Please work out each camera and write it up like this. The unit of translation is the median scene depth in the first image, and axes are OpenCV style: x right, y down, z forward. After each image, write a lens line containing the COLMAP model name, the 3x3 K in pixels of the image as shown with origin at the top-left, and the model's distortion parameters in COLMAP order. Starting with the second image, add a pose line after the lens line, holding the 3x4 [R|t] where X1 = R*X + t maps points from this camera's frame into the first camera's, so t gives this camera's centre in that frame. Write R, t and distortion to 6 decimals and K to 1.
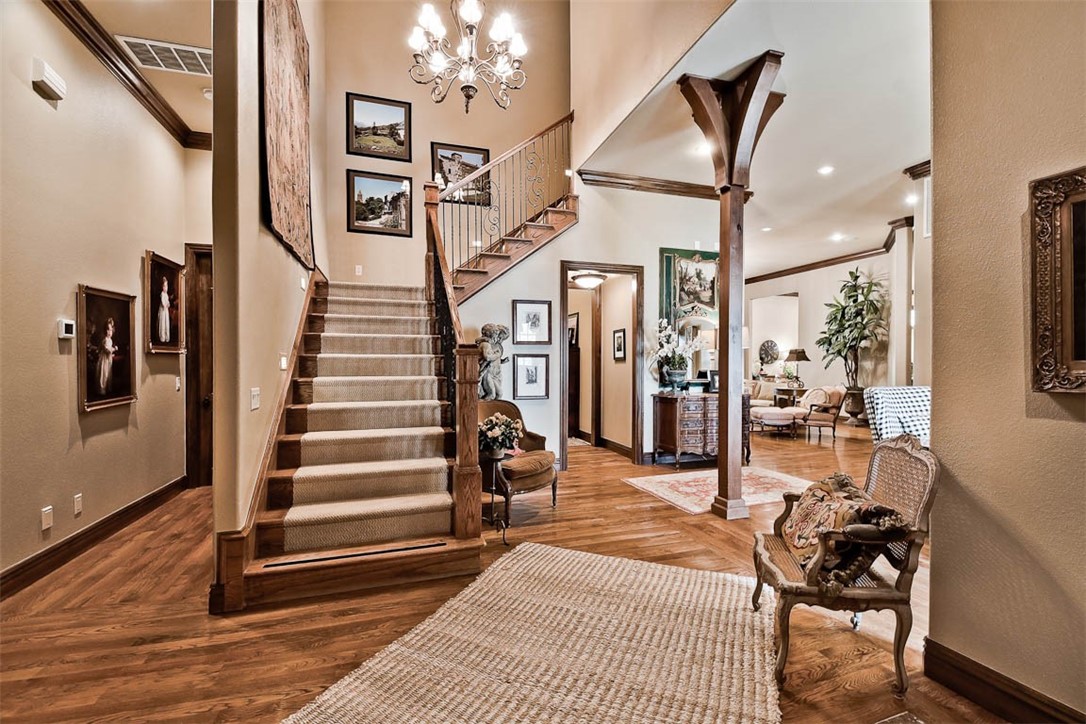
lens RADIAL K [[480.5, 0, 575.6], [0, 480.5, 377.6], [0, 0, 1]] dist [0.009238, -0.012775]
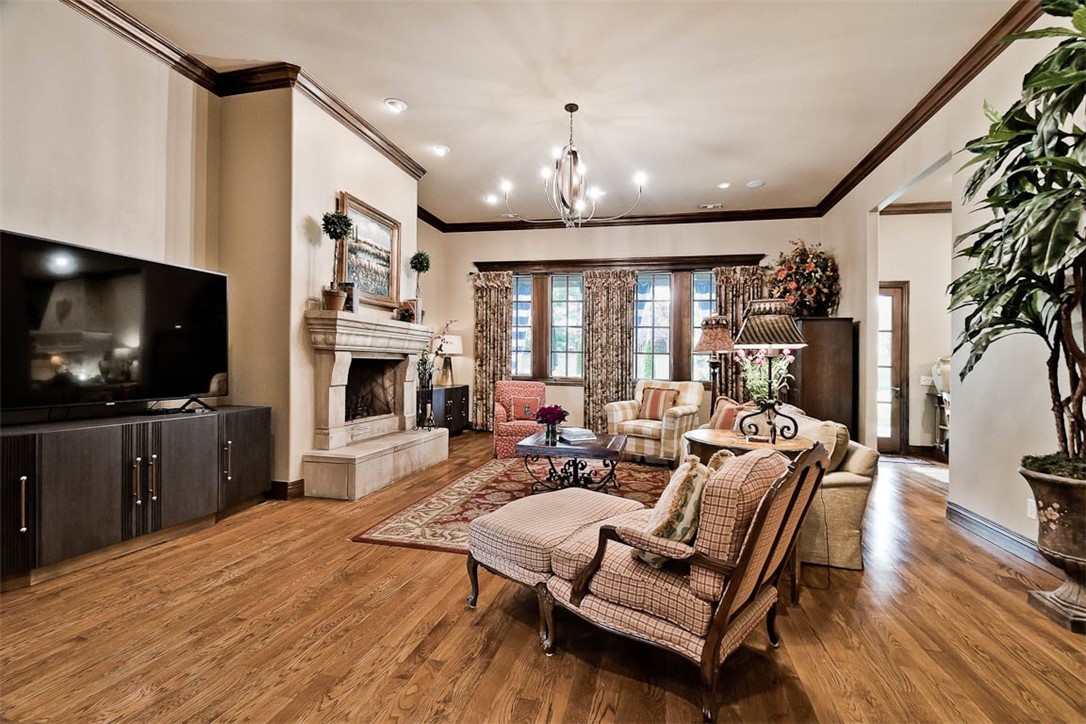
lens RADIAL K [[480.5, 0, 553.3], [0, 480.5, 375.9], [0, 0, 1]] dist [0.009238, -0.012775]
pose [[0.835955, 0.027191, -0.548124, 0.499518], [-0.032629, 0.999468, -0.000182, -0.012416], [0.547827, 0.018037, 0.836397, 0.673047]]
